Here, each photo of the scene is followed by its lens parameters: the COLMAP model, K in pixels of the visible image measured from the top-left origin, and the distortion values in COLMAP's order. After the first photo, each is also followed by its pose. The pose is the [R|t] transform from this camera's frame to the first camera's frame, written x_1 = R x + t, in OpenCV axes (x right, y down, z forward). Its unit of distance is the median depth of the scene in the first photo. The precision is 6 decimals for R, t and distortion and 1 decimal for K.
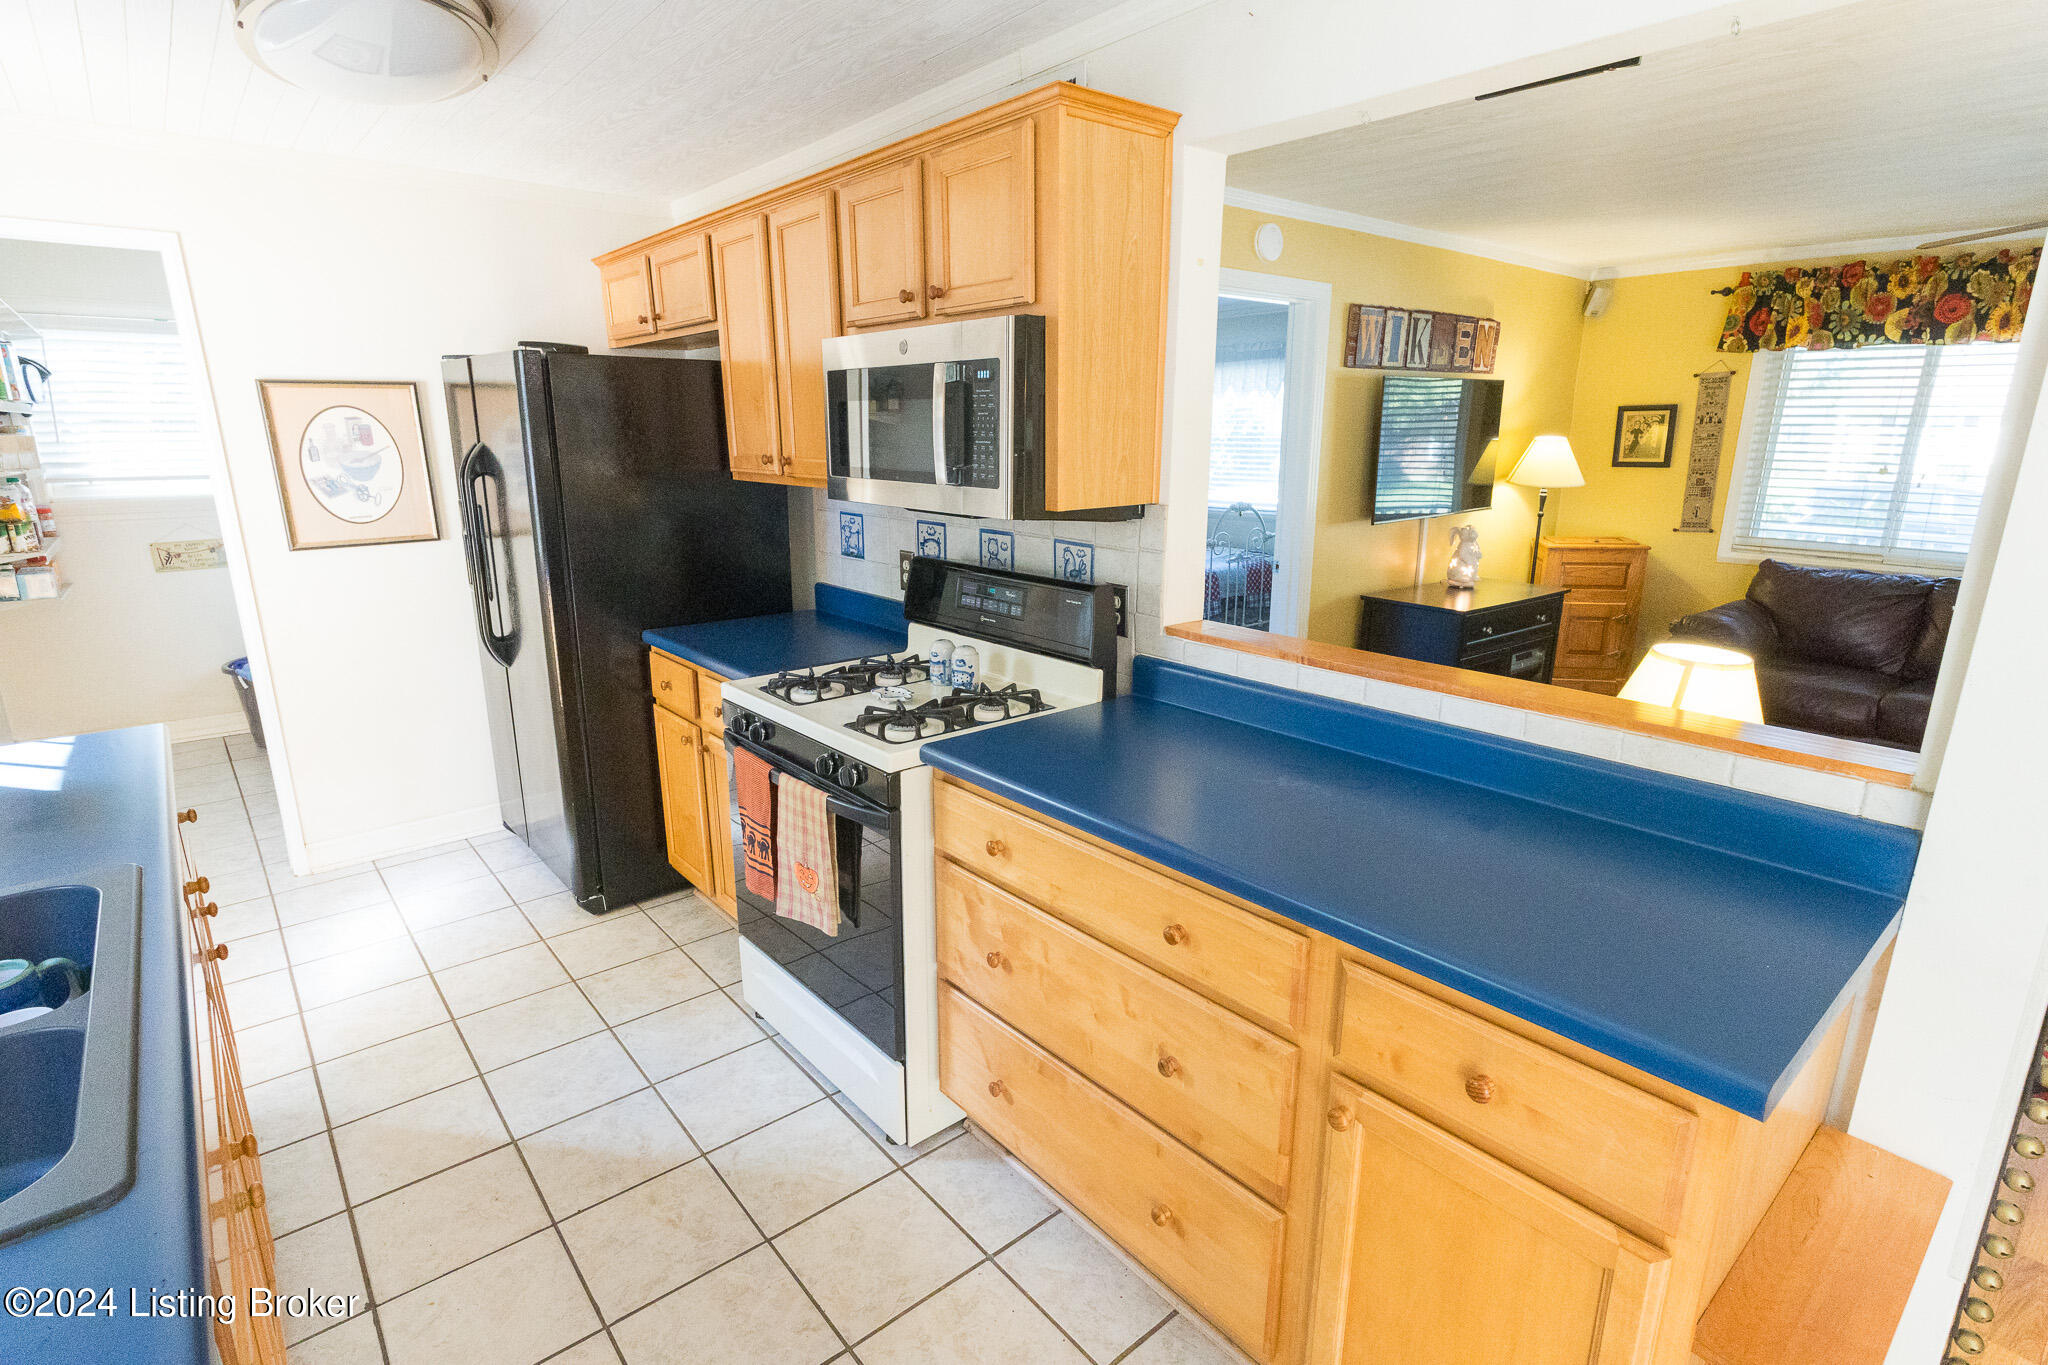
lens RADIAL K [[994.9, 0, 1017.4], [0, 994.9, 689.3], [0, 0, 1]] dist [0.003240, -0.000652]
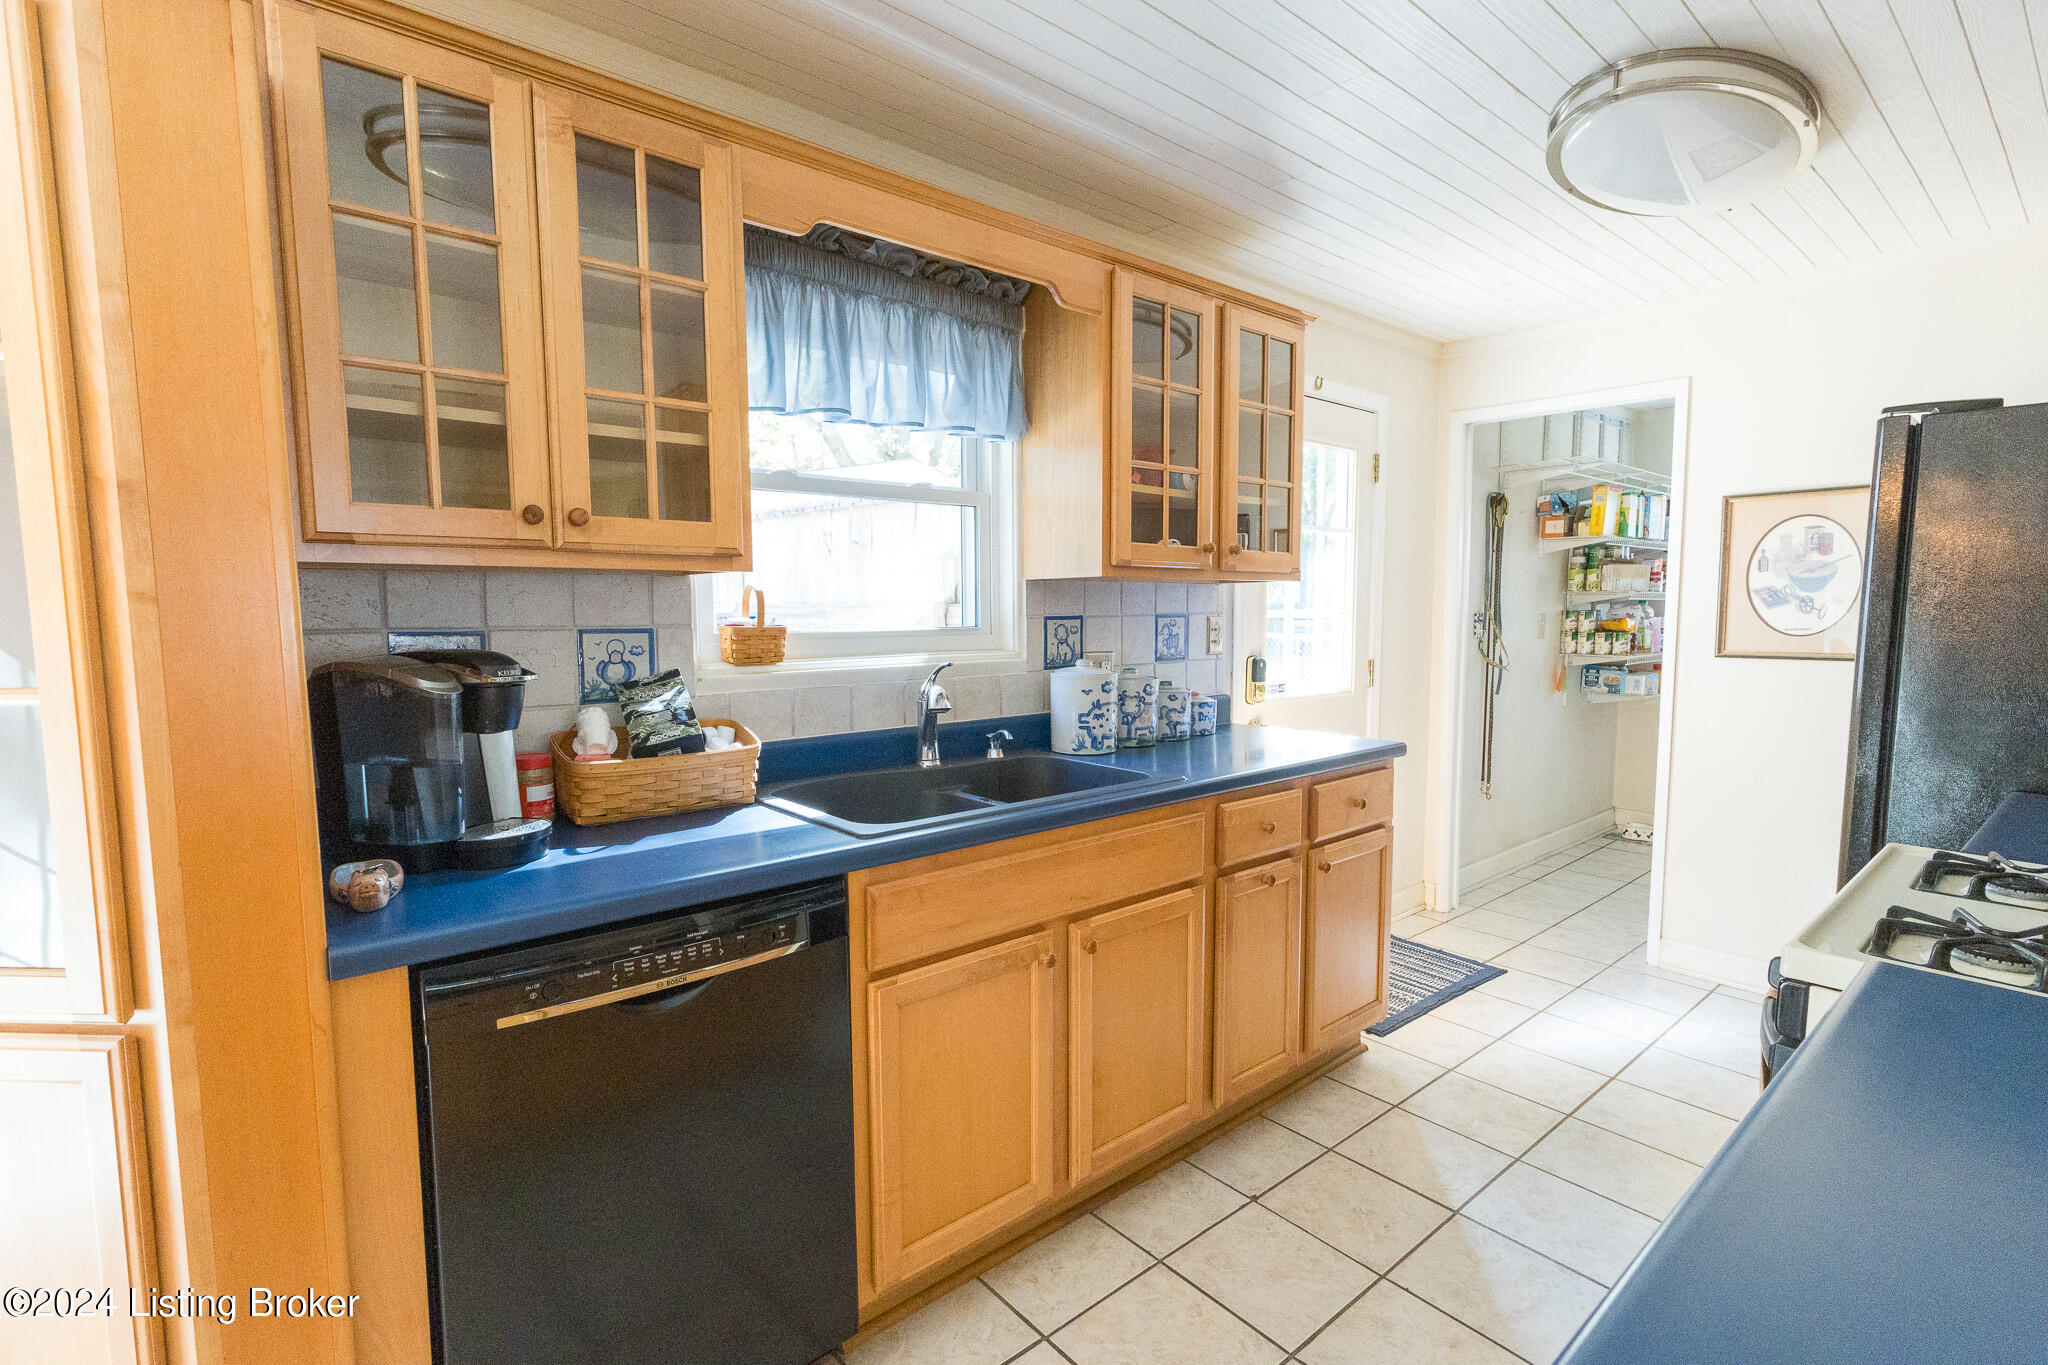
lens RADIAL K [[950.8, 0, 1023.7], [0, 950.8, 689.8], [0, 0, 1]] dist [0.000594, 0.000138]
pose [[0.002032, 0.092912, -0.995672, 0.297856], [-0.254532, 0.962929, 0.089337, -0.013555], [0.967062, 0.253249, 0.025606, 0.340415]]
